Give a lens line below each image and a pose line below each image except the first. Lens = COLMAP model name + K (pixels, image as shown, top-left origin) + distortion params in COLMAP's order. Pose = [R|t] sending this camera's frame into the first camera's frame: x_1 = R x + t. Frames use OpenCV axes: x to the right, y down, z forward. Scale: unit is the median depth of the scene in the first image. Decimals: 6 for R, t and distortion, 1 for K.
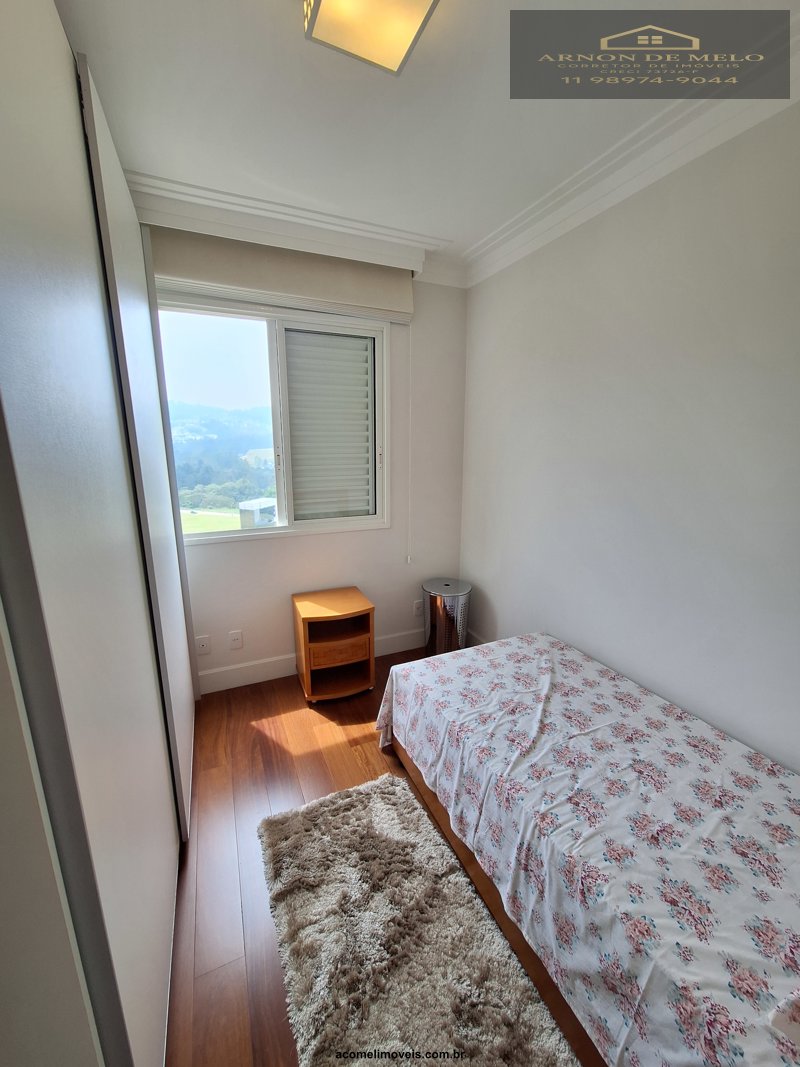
lens RADIAL K [[422.0, 0, 399.7], [0, 422.0, 537.4], [0, 0, 1]] dist [-0.008587, 0.002420]
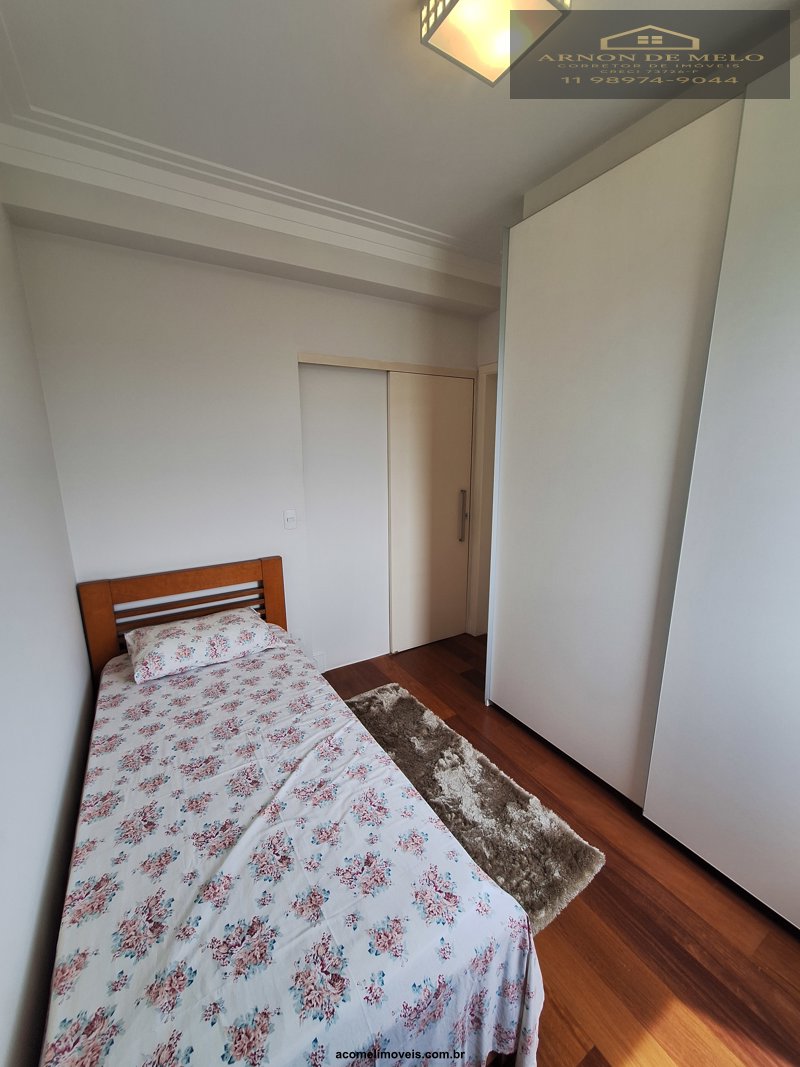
lens RADIAL K [[422.0, 0, 400.9], [0, 422.0, 536.4], [0, 0, 1]] dist [-0.008587, 0.002420]
pose [[-0.991124, 0.030120, -0.129484, 0.195031], [-0.028284, 0.903921, 0.426763, -0.317233], [0.129898, 0.426637, -0.895046, 1.413211]]
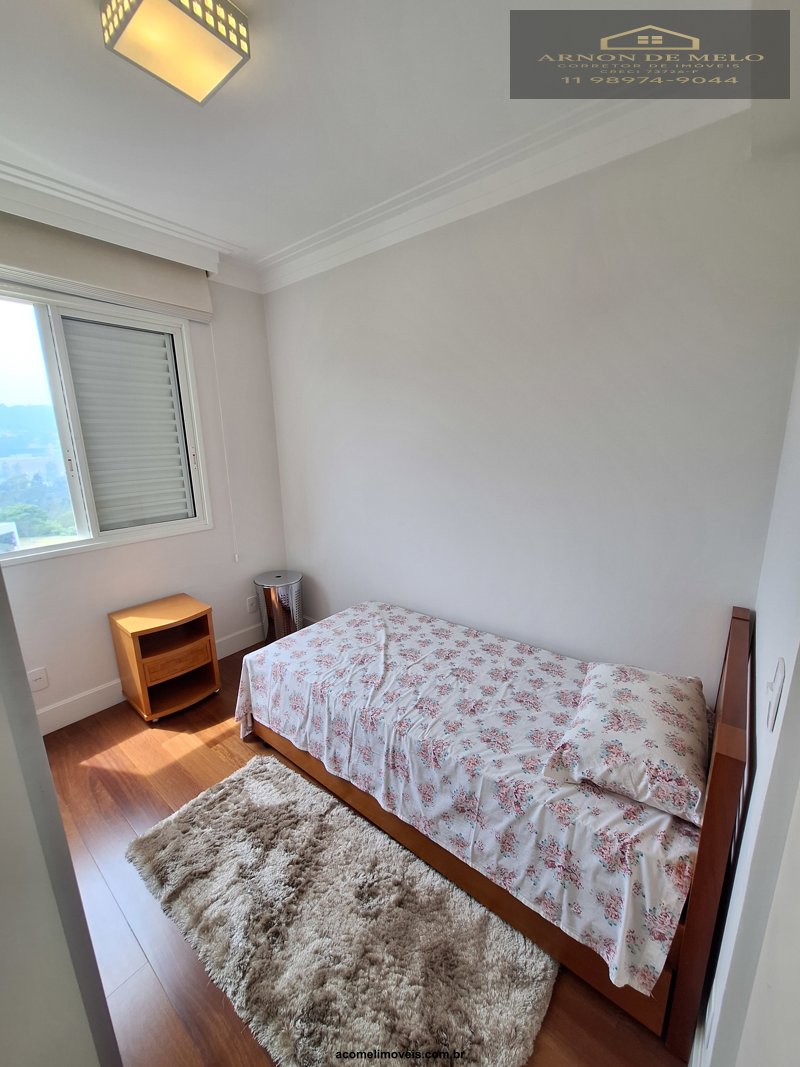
lens RADIAL K [[422.0, 0, 402.2], [0, 422.0, 541.3], [0, 0, 1]] dist [-0.008587, 0.002420]
pose [[0.888782, -0.128405, 0.439975, -0.105111], [0.124224, 0.991510, 0.038427, 0.036718], [-0.441174, 0.020503, 0.897187, -0.126065]]
